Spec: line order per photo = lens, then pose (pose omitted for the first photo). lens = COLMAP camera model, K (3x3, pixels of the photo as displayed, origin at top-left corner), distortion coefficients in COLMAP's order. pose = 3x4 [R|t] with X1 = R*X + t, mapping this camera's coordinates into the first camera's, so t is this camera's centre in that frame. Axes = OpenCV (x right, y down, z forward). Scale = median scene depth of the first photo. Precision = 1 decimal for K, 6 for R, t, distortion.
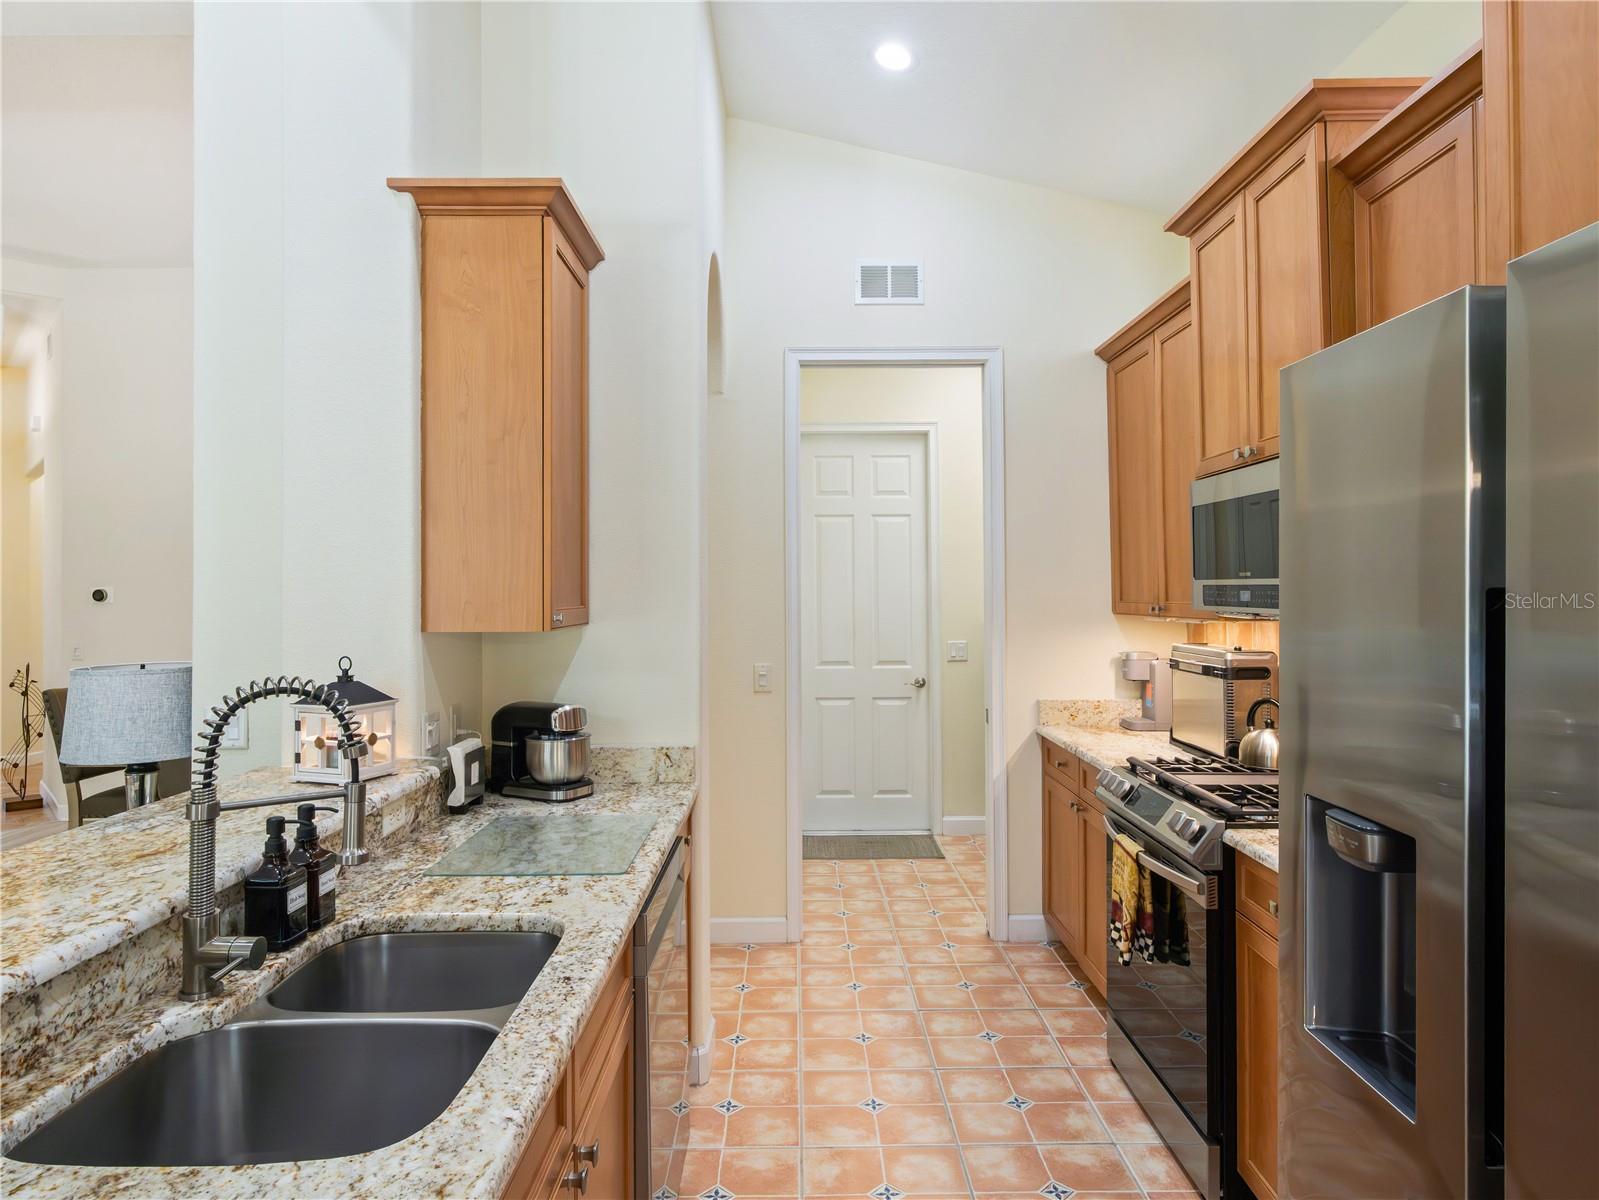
lens RADIAL K [[980.6, 0, 797.9], [0, 980.6, 591.5], [0, 0, 1]] dist [-0.004273, -0.001023]
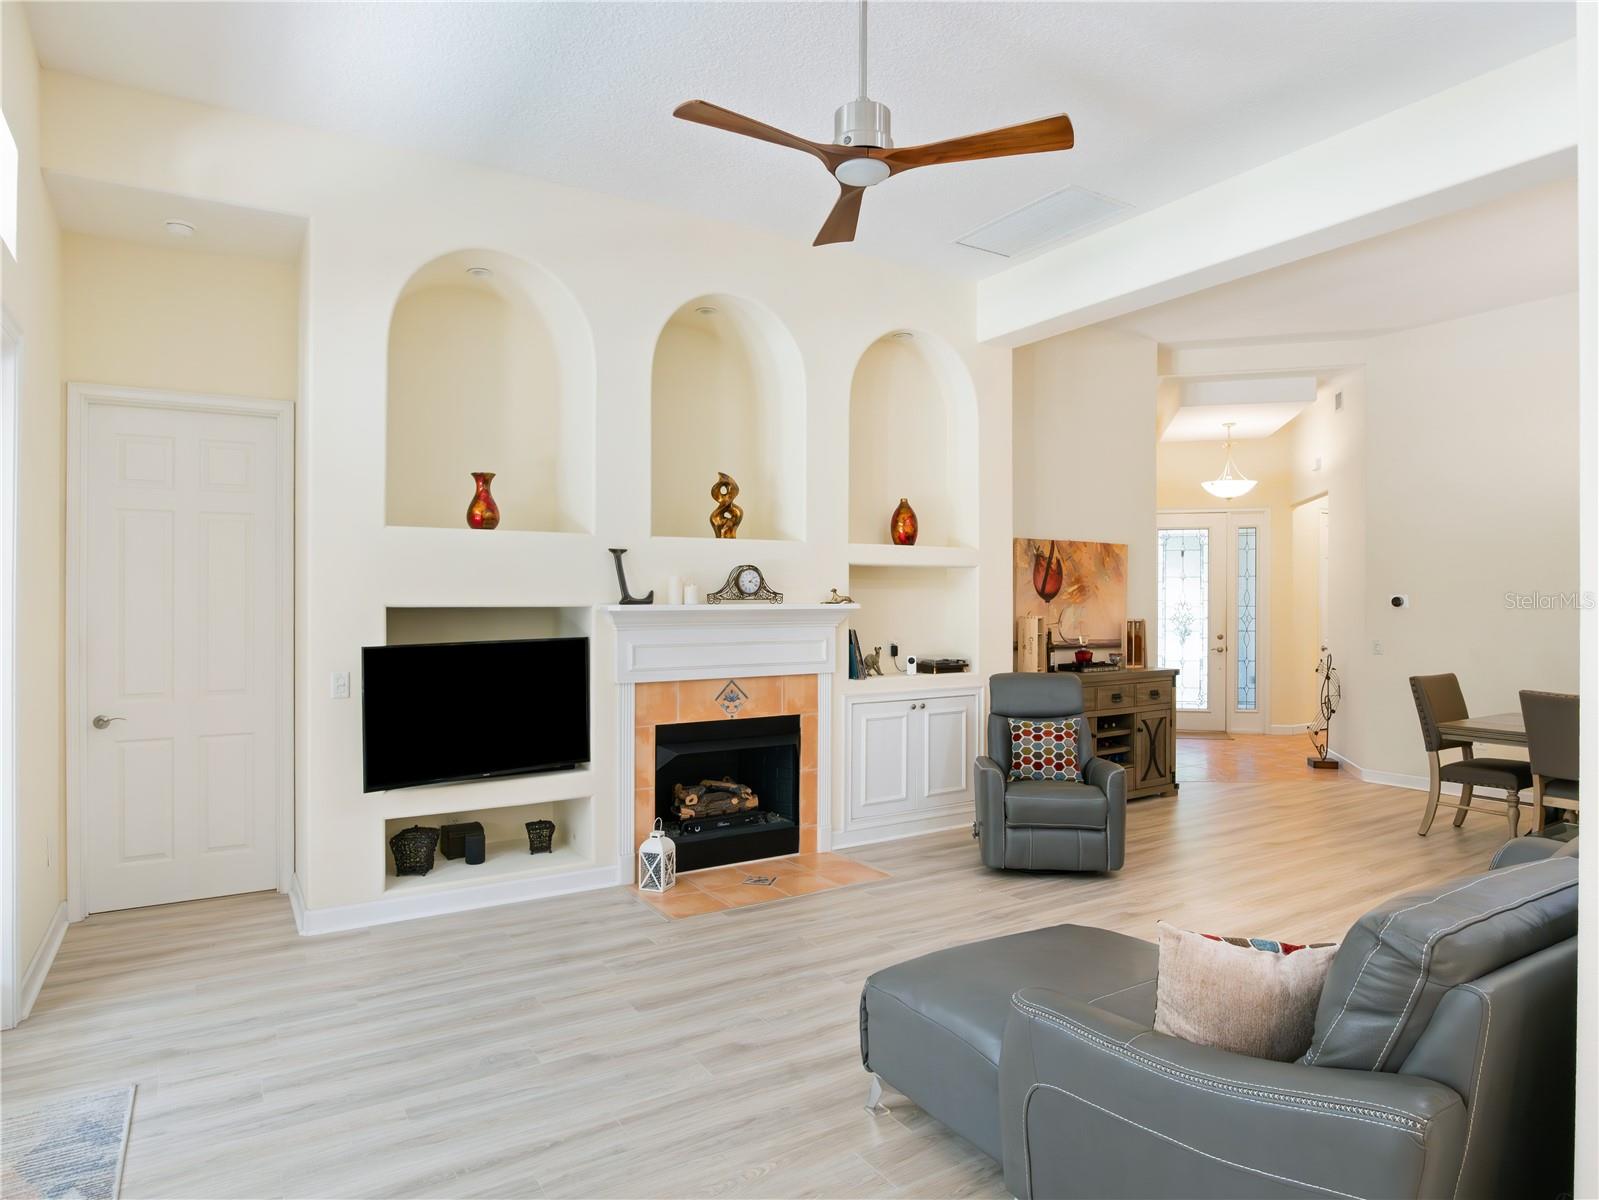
lens RADIAL K [[952.8, 0, 795.8], [0, 952.8, 598.8], [0, 0, 1]] dist [-0.036803, 0.015777]
pose [[0.530147, 0.007049, -0.847876, -0.237443], [-0.002481, 0.999974, 0.006762, -0.011672], [0.847902, -0.001481, 0.530151, -0.524117]]
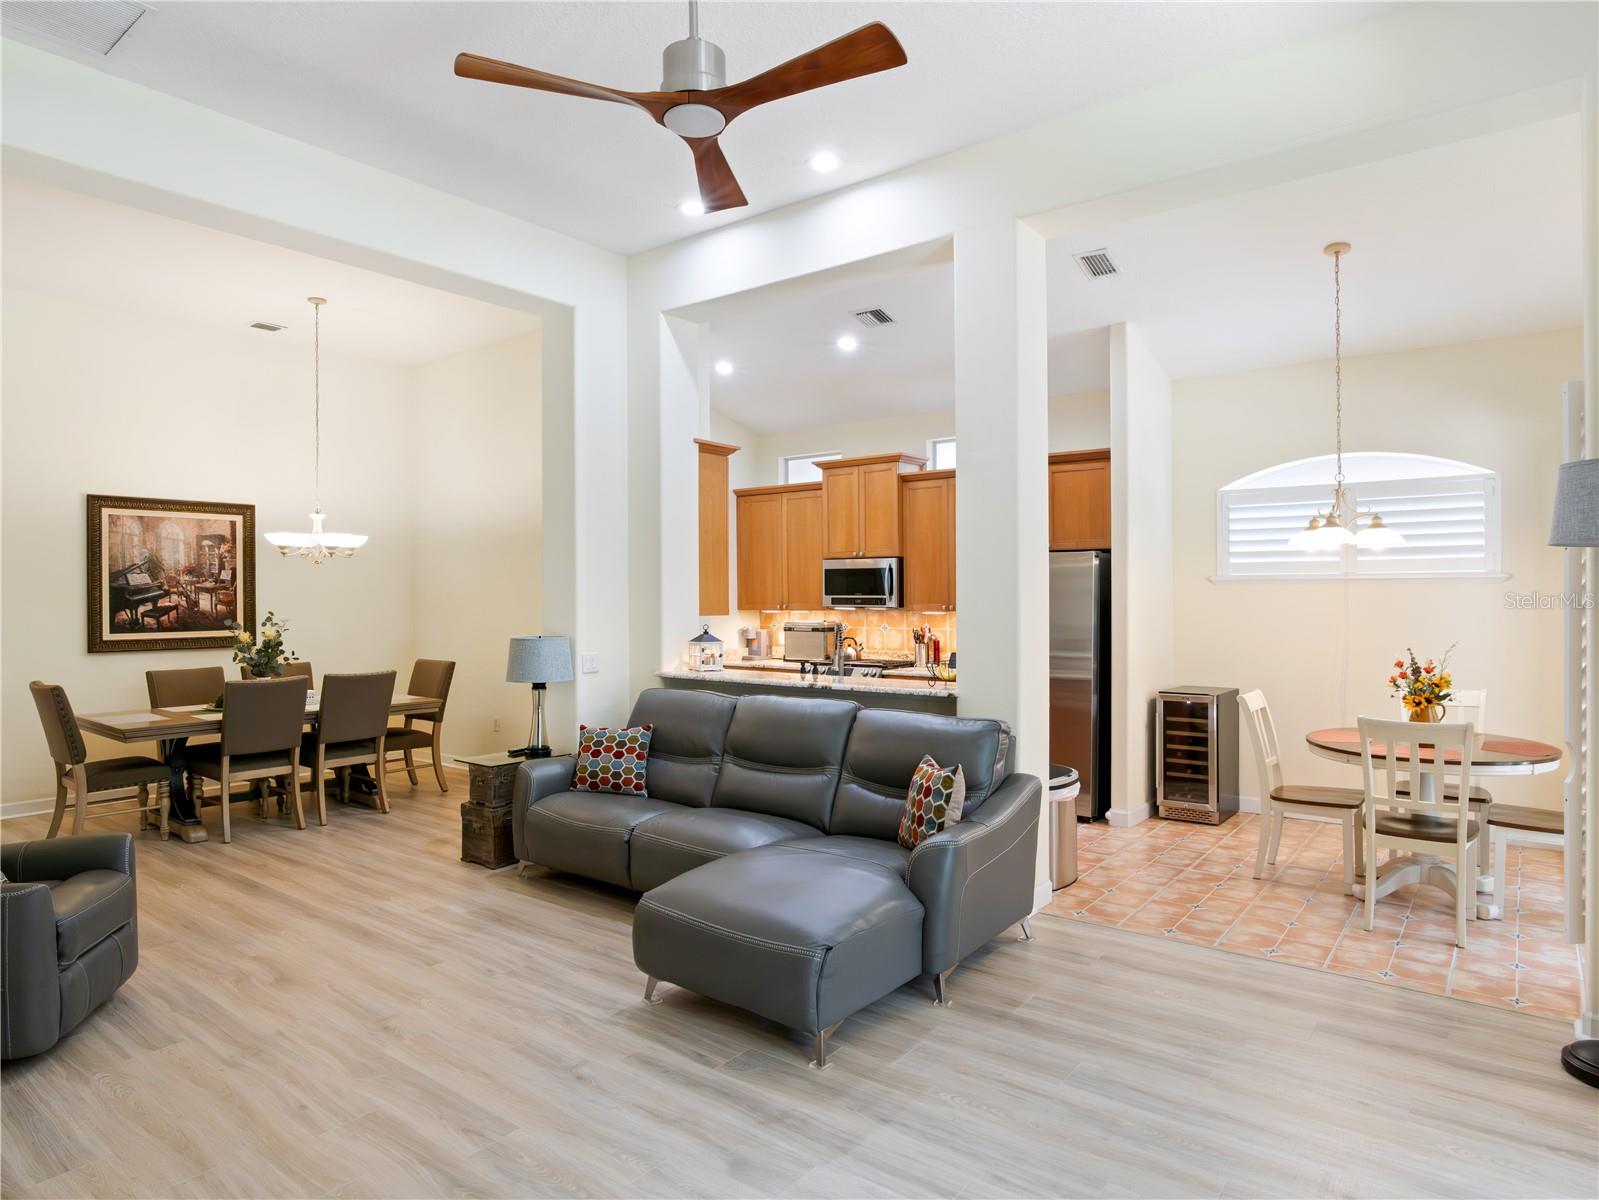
lens RADIAL K [[952.8, 0, 795.8], [0, 952.8, 598.8], [0, 0, 1]] dist [-0.036803, 0.015777]
pose [[0.616258, 0.000508, 0.787545, -1.699942], [0.000422, 0.999999, -0.000976, -0.000481], [-0.787545, 0.000934, 0.616257, -0.566400]]
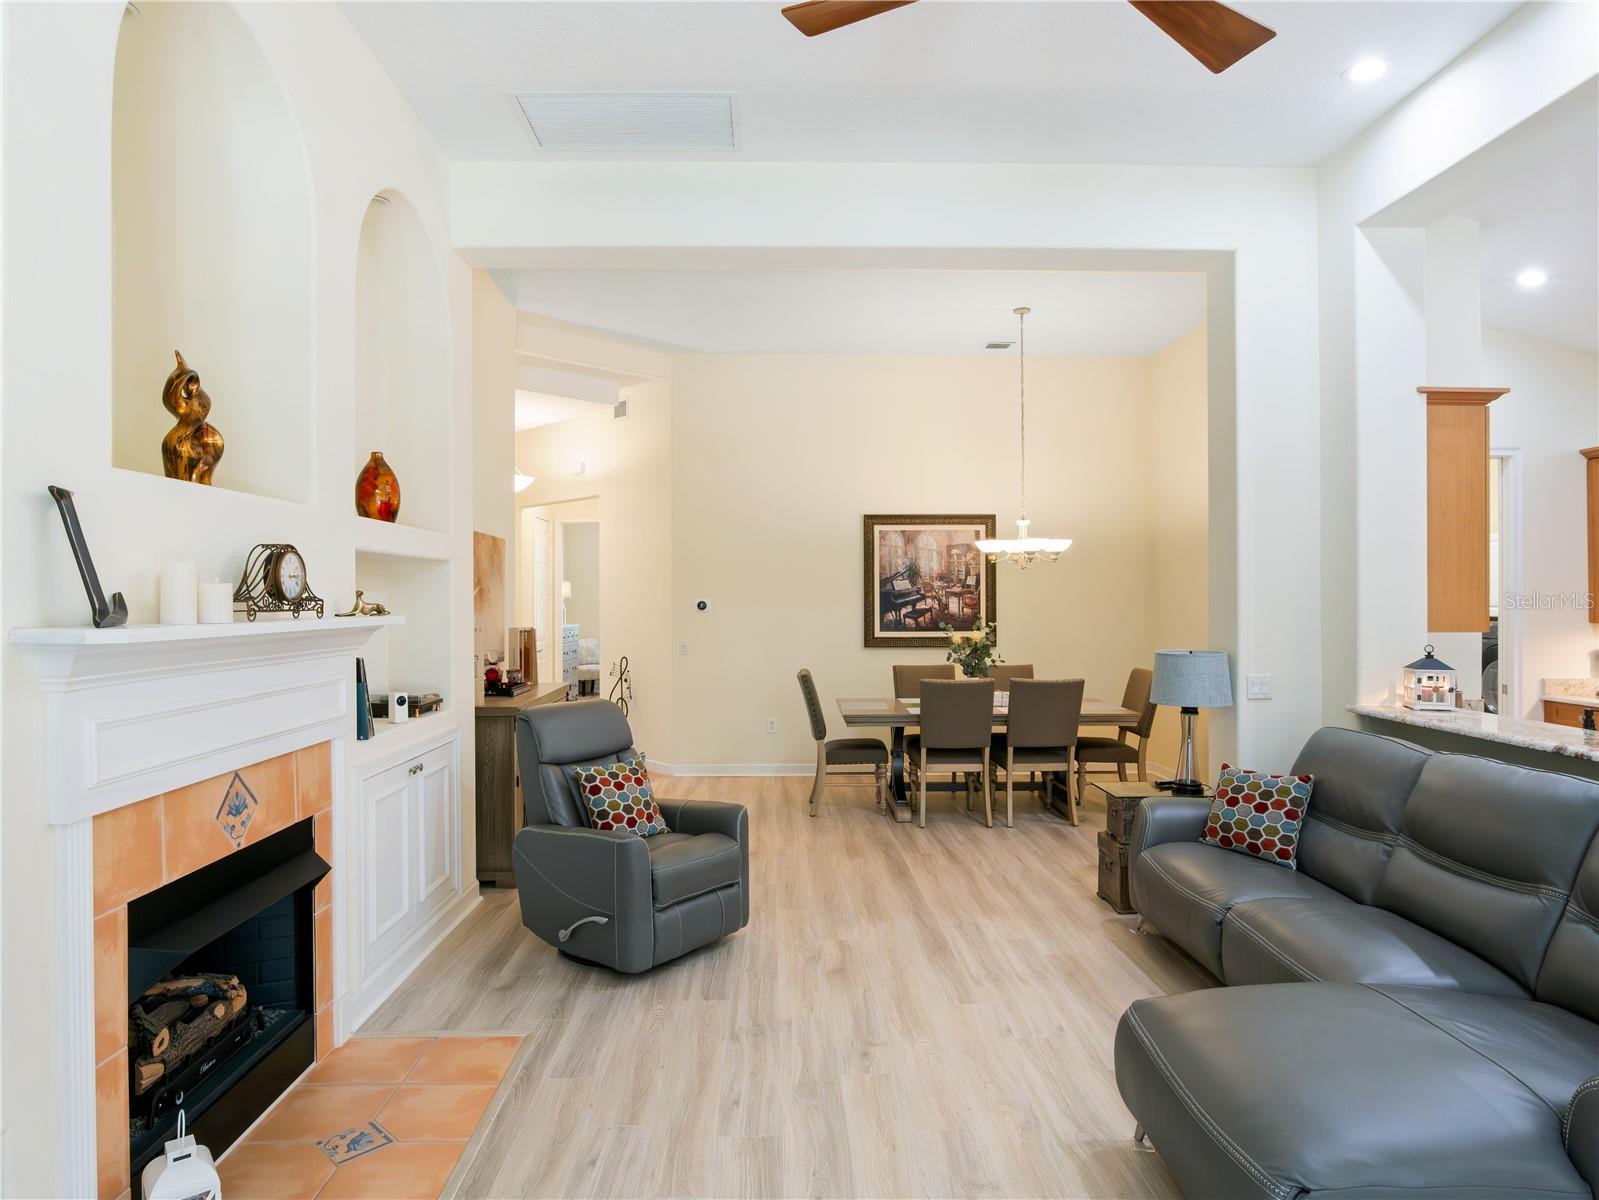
lens RADIAL K [[952.8, 0, 795.8], [0, 952.8, 598.8], [0, 0, 1]] dist [-0.036803, 0.015777]
pose [[0.999716, 0.005117, 0.023273, -1.255965], [-0.005145, 0.999986, 0.001123, -0.013627], [-0.023267, -0.001243, 0.999729, -0.573652]]
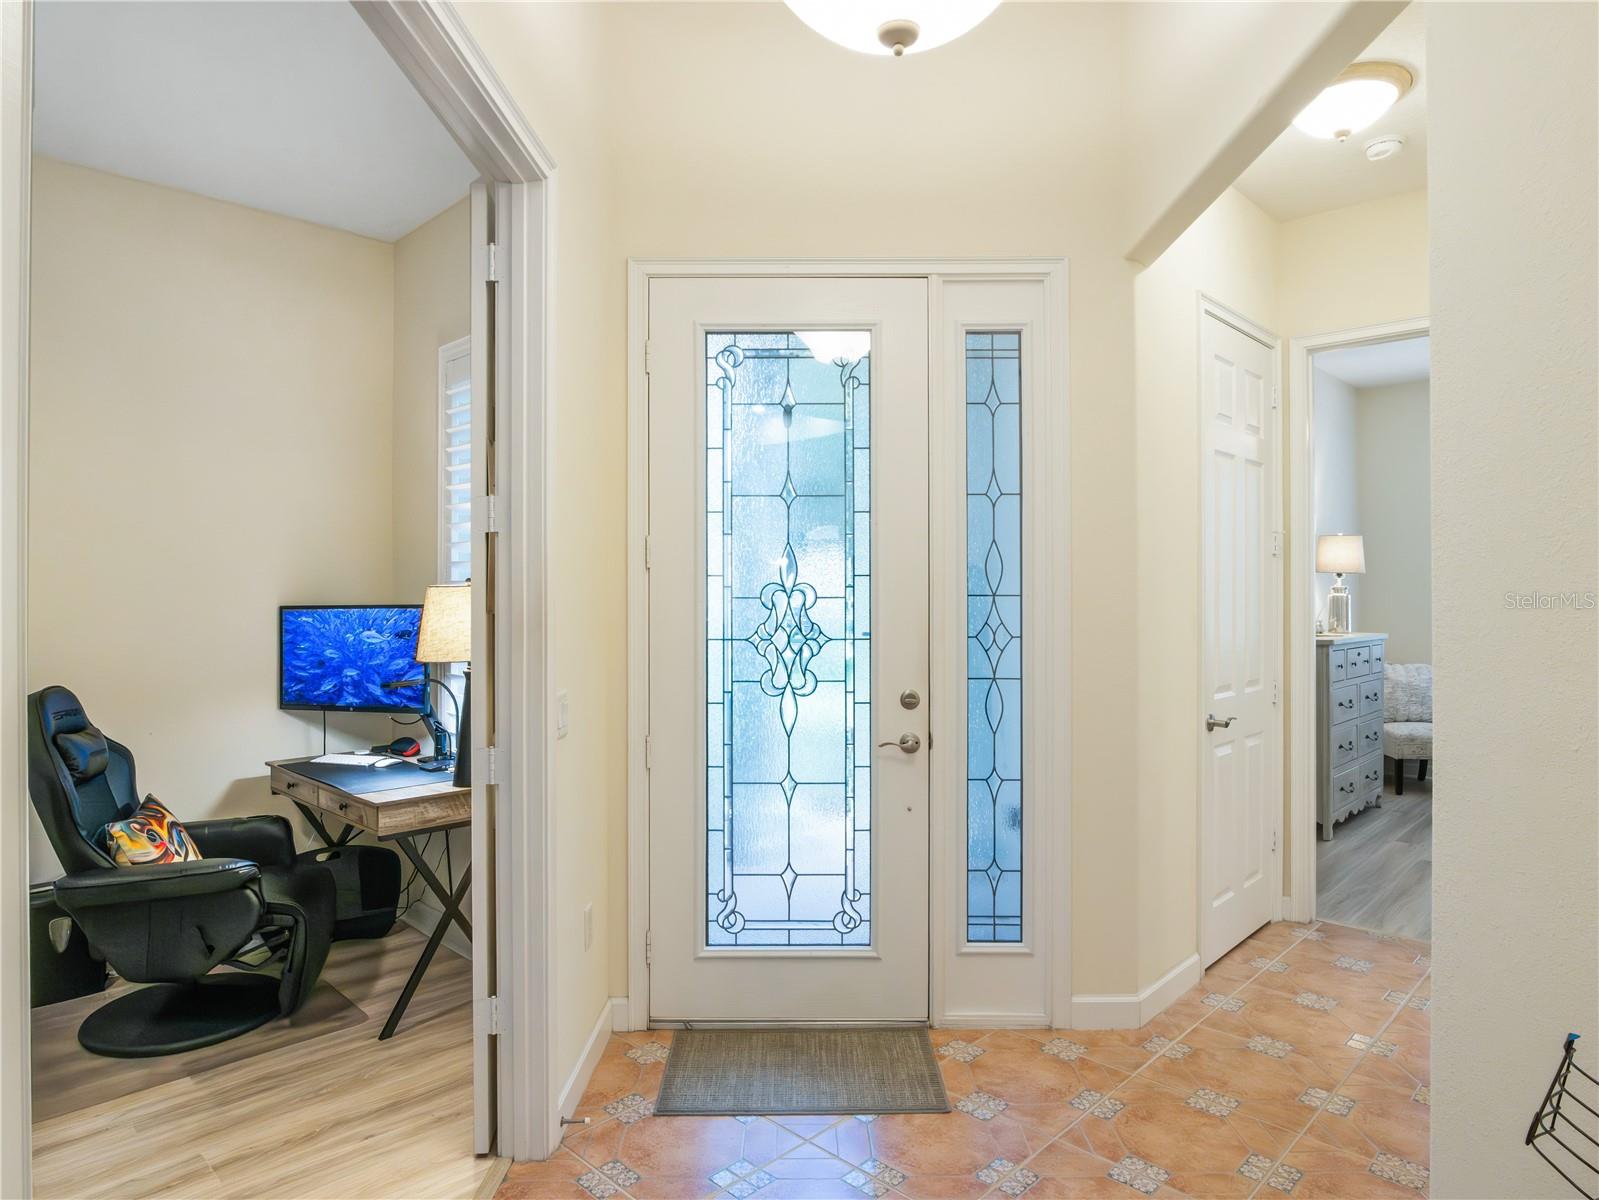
lens RADIAL K [[952.8, 0, 795.8], [0, 952.8, 598.8], [0, 0, 1]] dist [-0.036803, 0.015777]
pose [[0.709975, 0.001960, -0.704224, -1.679994], [0.001574, 0.999989, 0.004371, 0.032547], [0.704225, -0.004212, 0.709964, 1.760454]]
